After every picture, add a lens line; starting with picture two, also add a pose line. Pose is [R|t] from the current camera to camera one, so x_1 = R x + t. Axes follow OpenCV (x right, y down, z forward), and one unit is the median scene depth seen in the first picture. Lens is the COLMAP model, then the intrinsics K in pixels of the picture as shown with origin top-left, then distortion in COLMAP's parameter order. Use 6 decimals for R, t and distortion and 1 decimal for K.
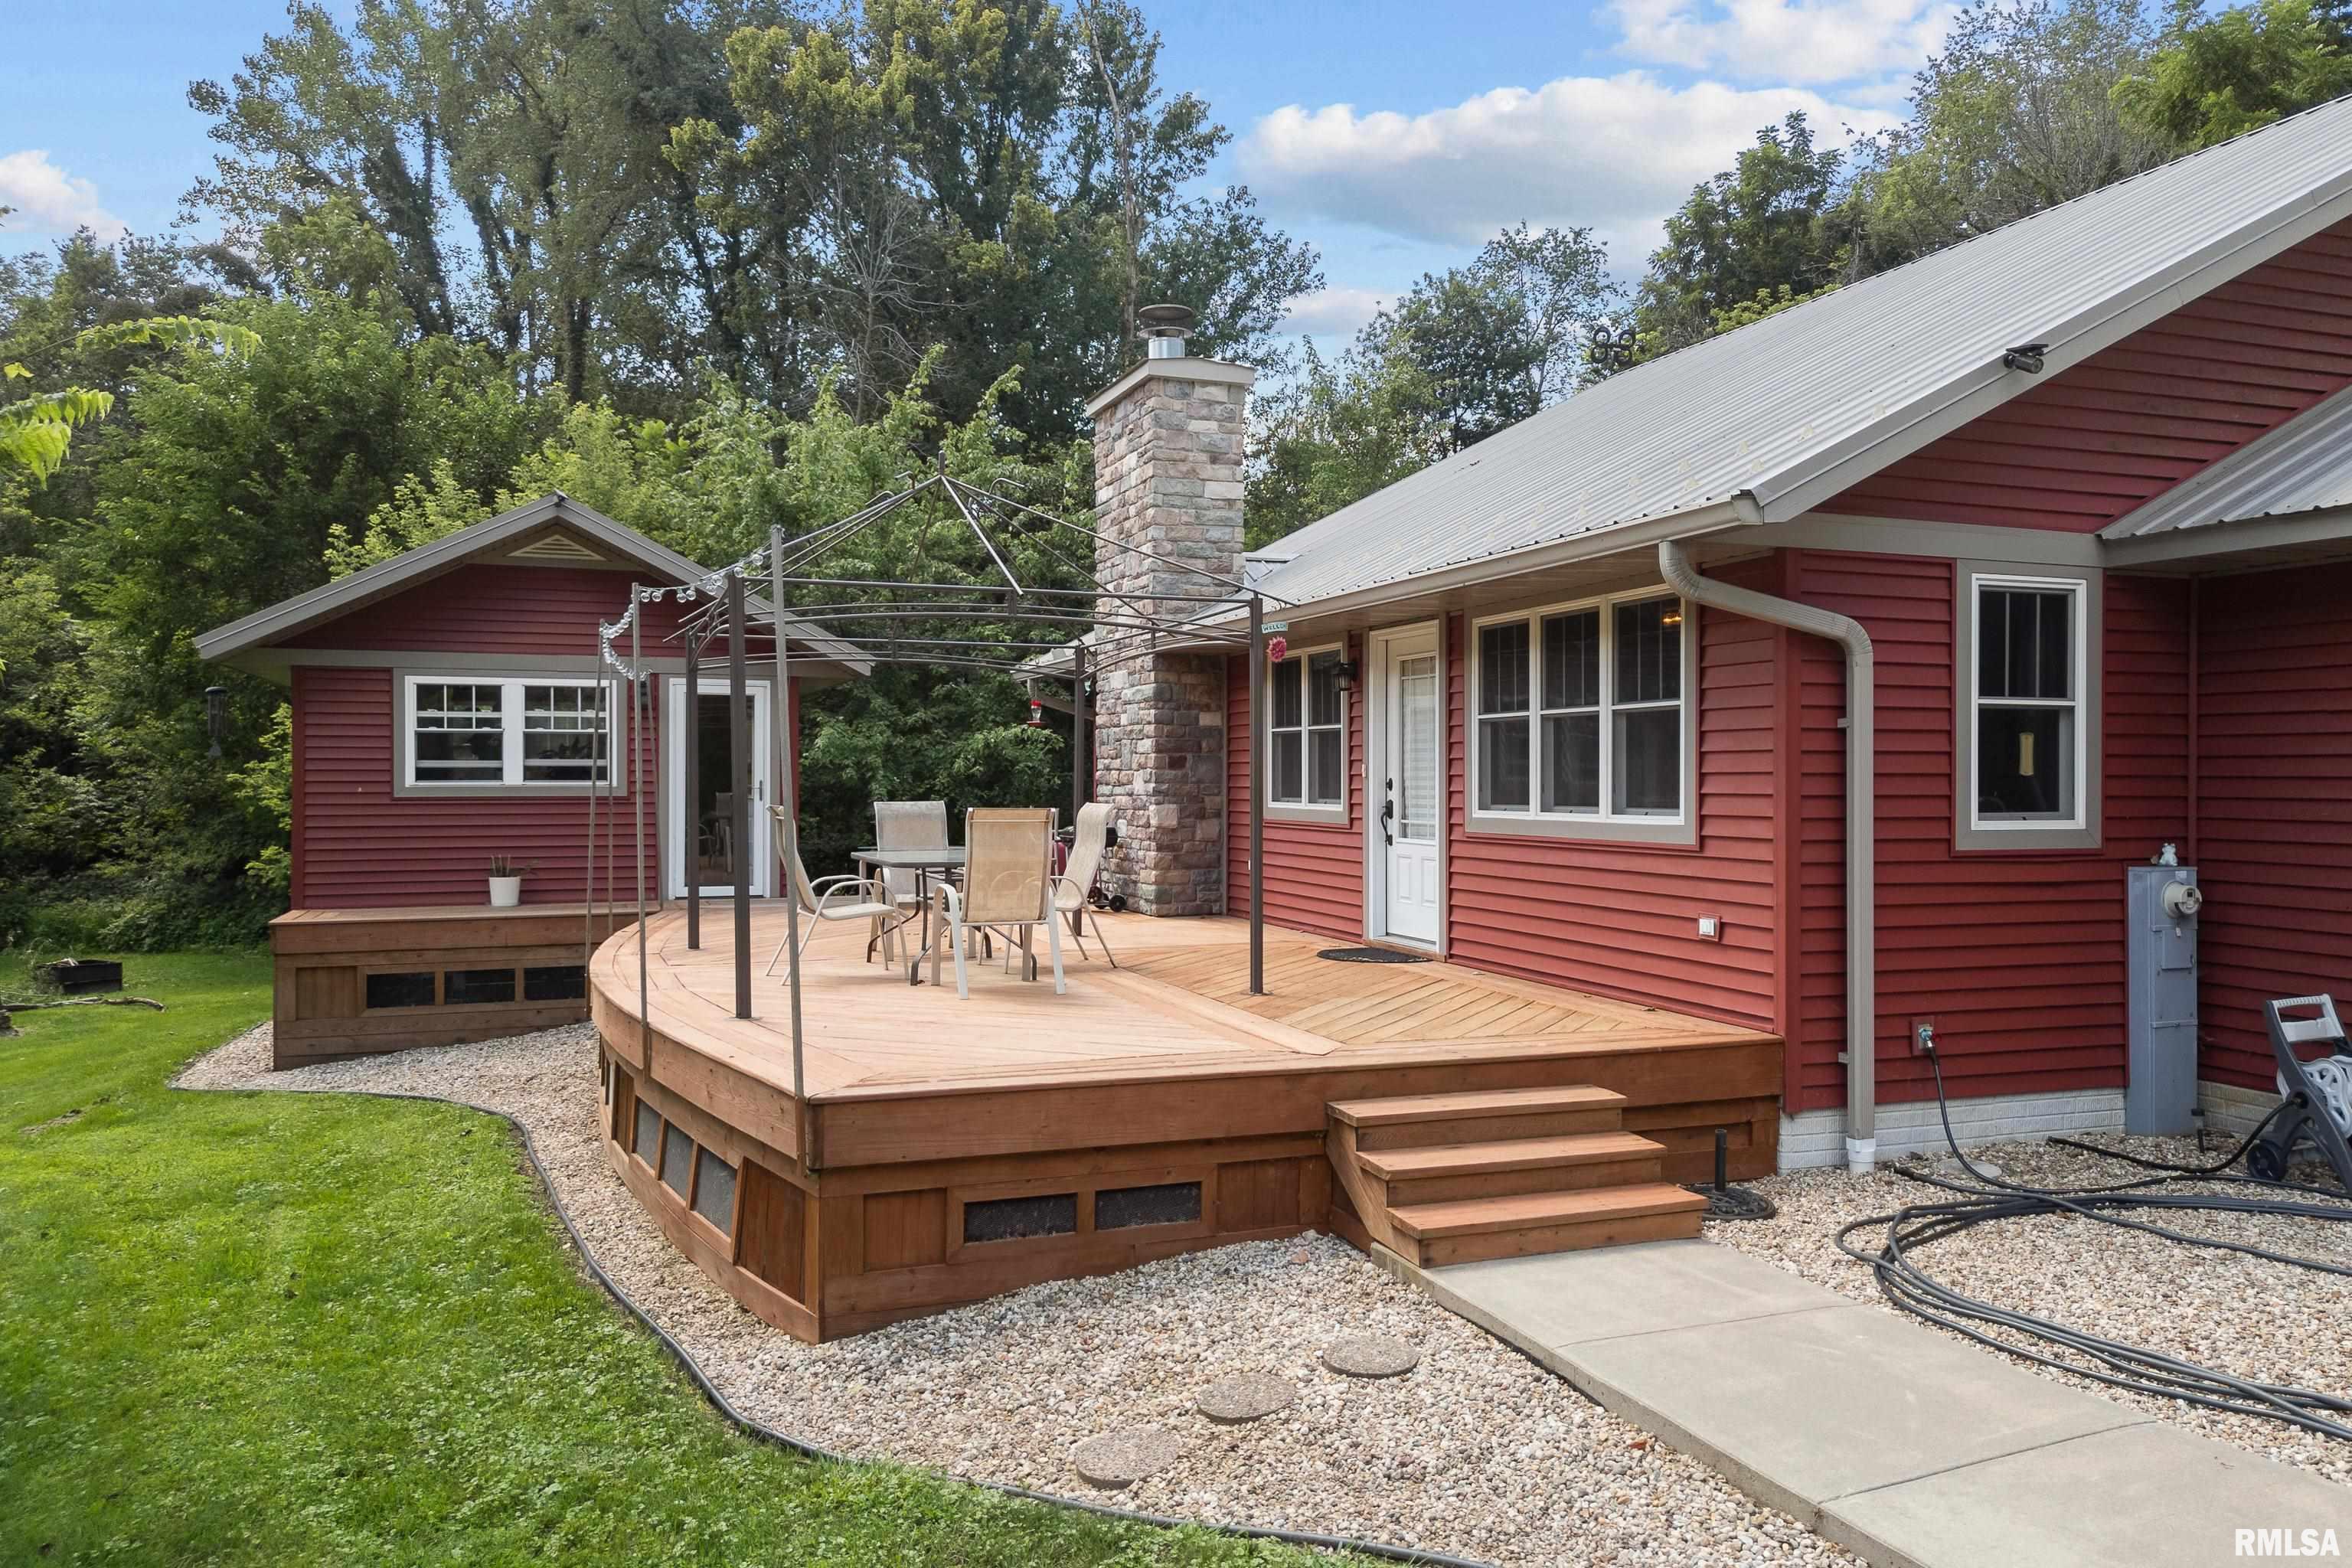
lens RADIAL K [[1723.0, 0, 1231.3], [0, 1723.0, 784.3], [0, 0, 1]] dist [0.034946, -0.008922]
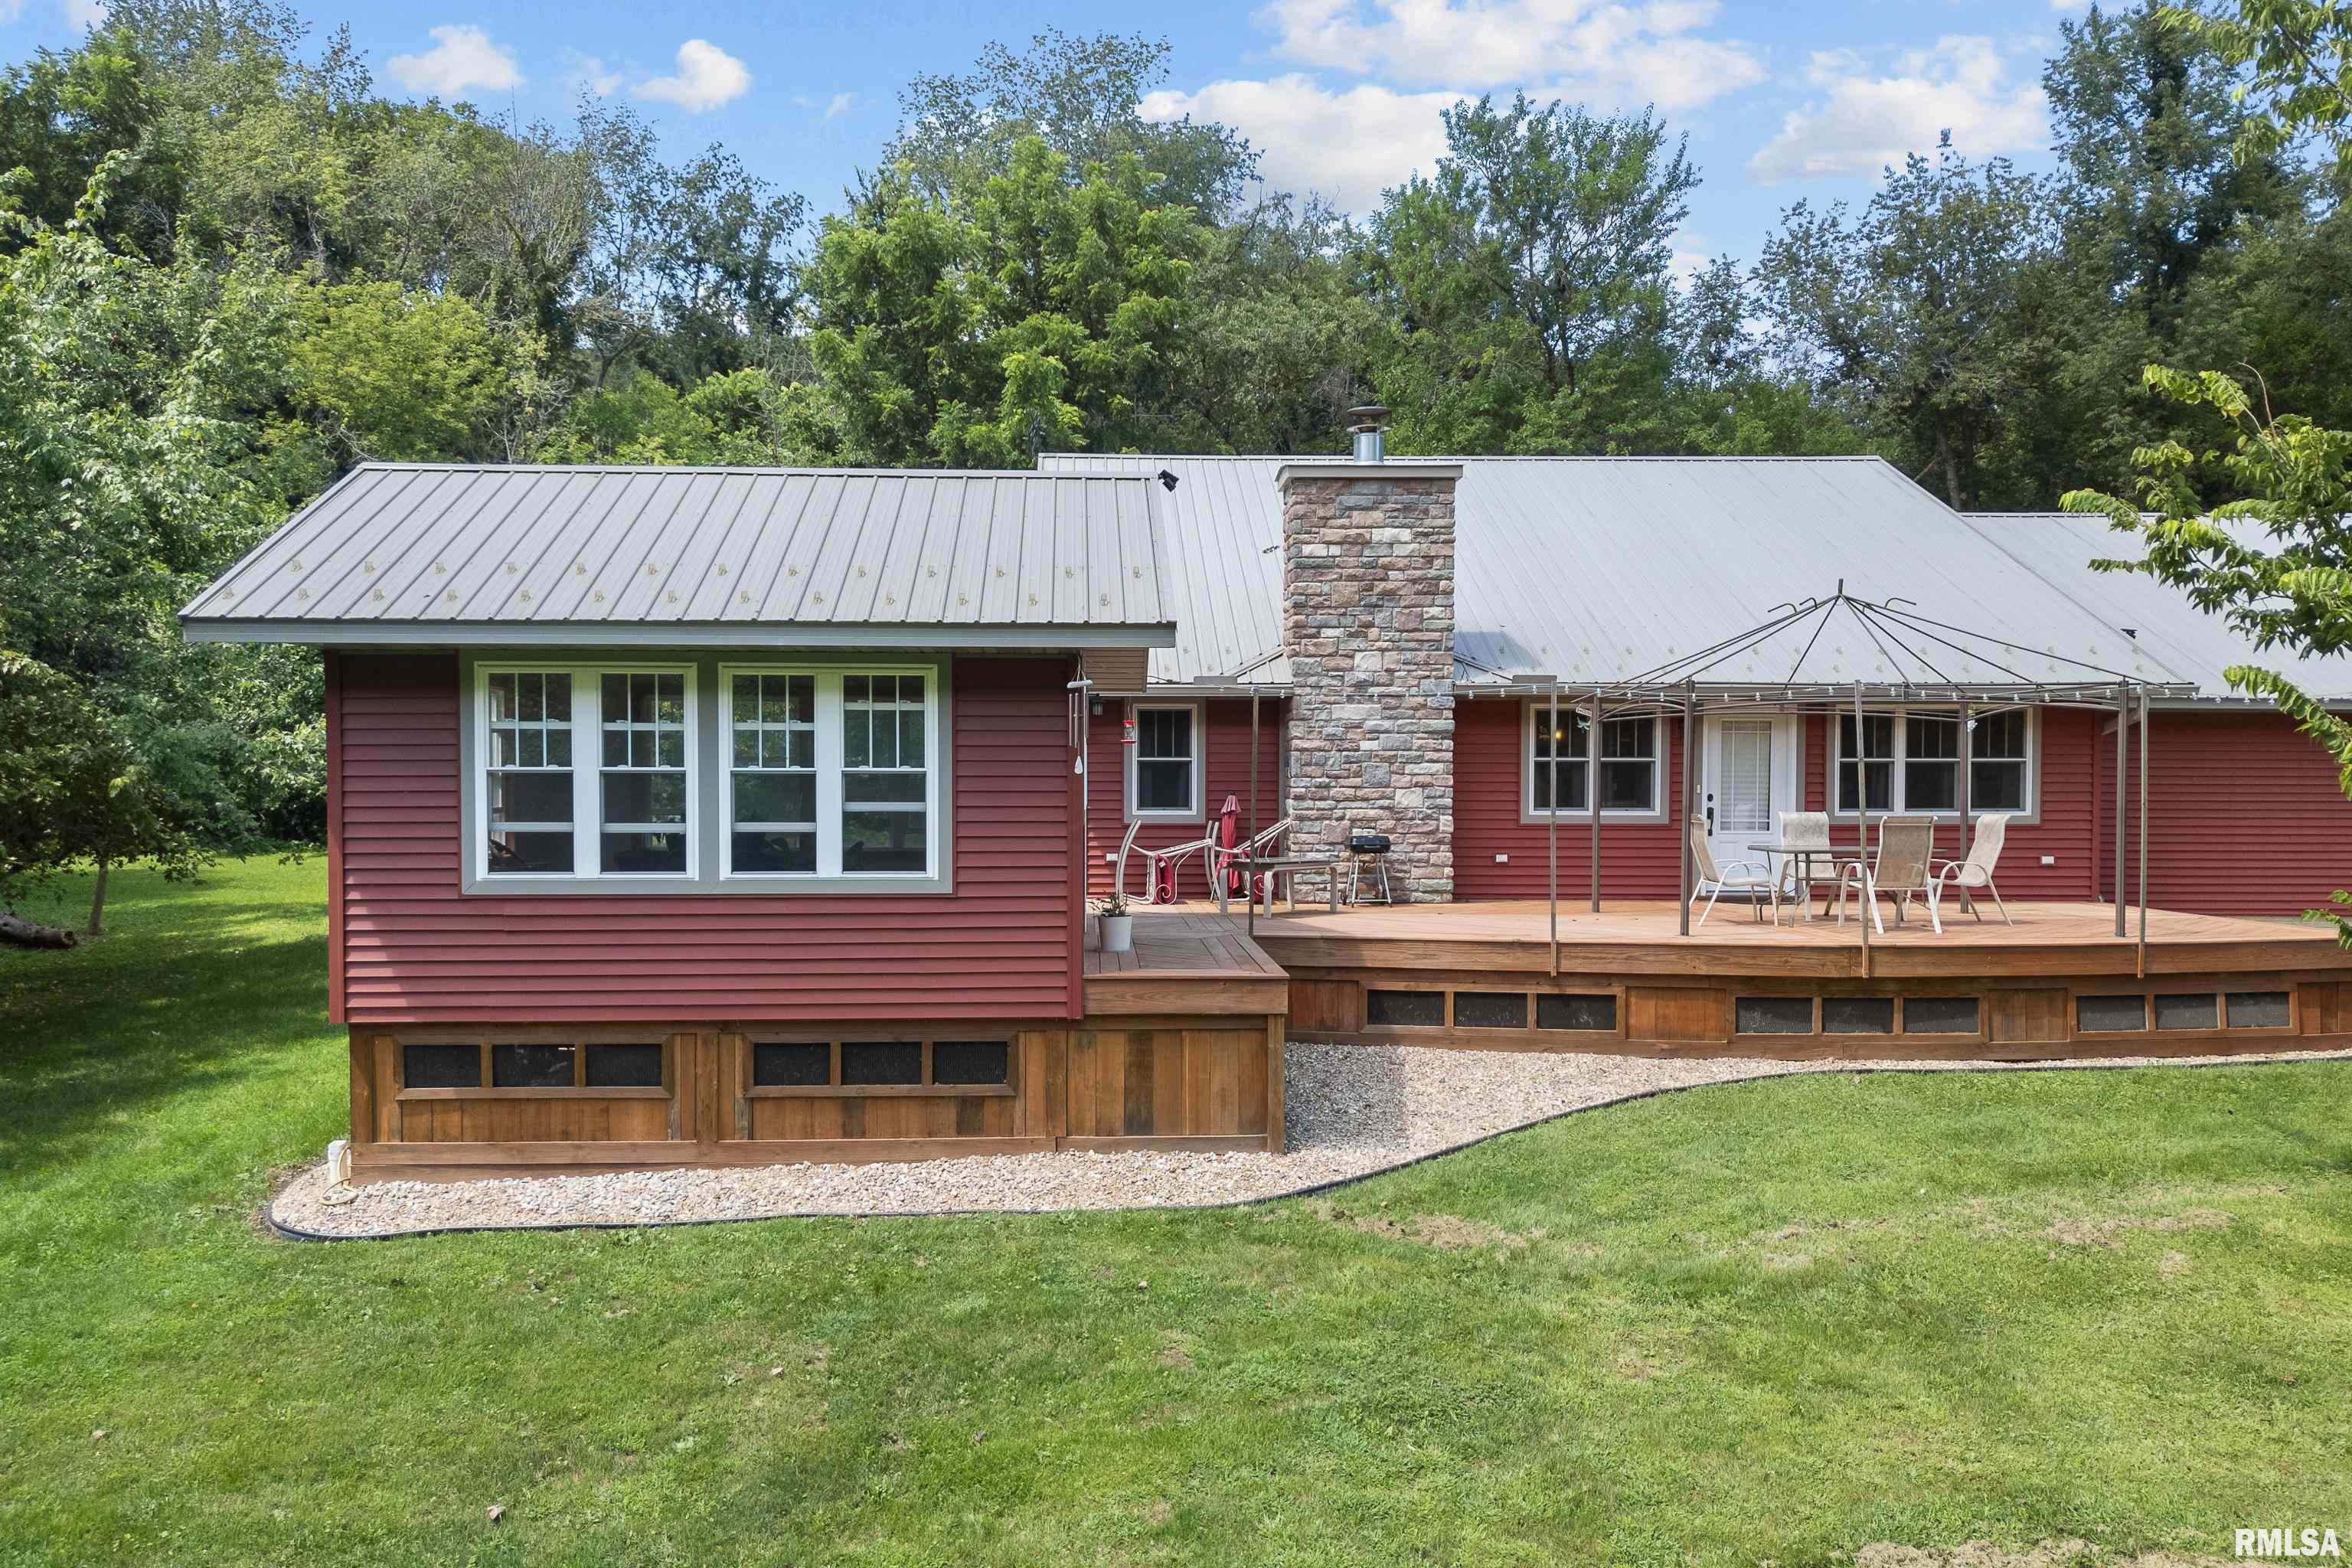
lens RADIAL K [[1783.0, 0, 1200.0], [0, 1783.0, 785.3], [0, 0, 1]] dist [0.064693, -0.073957]
pose [[0.313897, -0.004875, 0.949445, -1.235724], [0.000836, 0.999988, 0.004858, -0.015171], [-0.949457, -0.000732, 0.313897, 0.700304]]
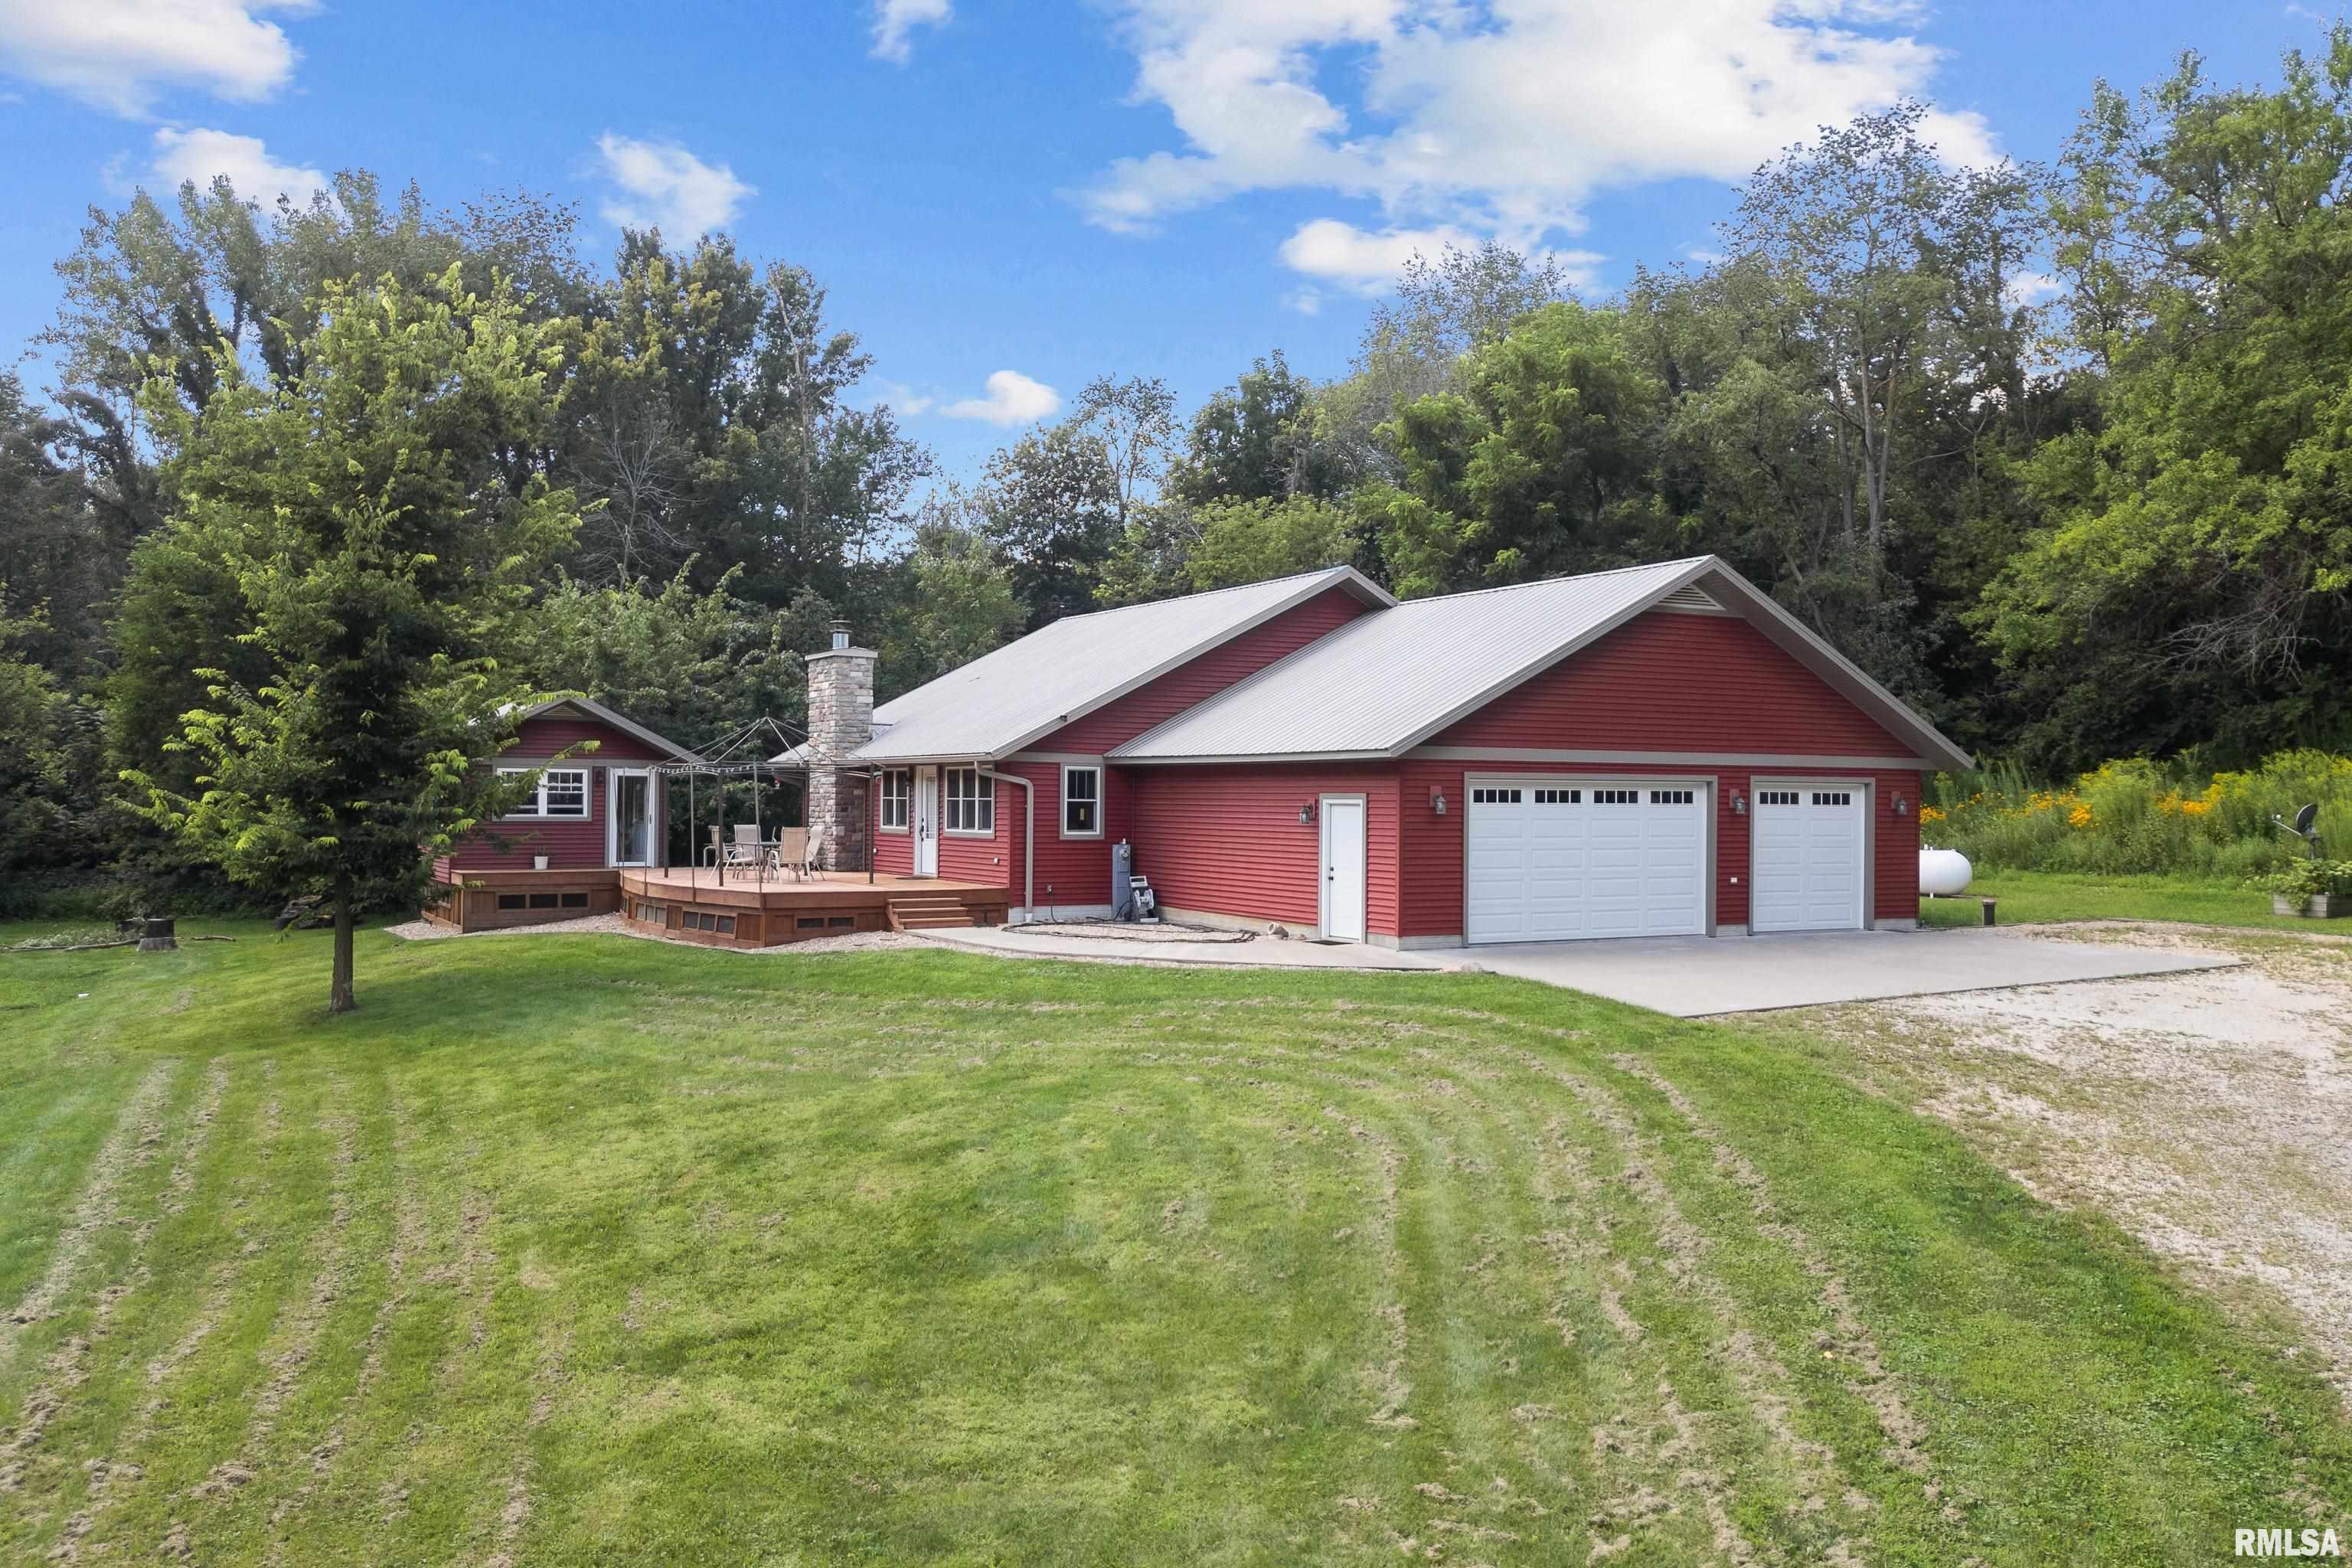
lens RADIAL K [[1783.0, 0, 1200.0], [0, 1783.0, 785.3], [0, 0, 1]] dist [0.064693, -0.073957]
pose [[0.984579, 0.009394, 0.174687, 0.020985], [-0.007370, 0.999898, -0.012230, -0.018339], [-0.174785, 0.010754, 0.984548, -1.492424]]
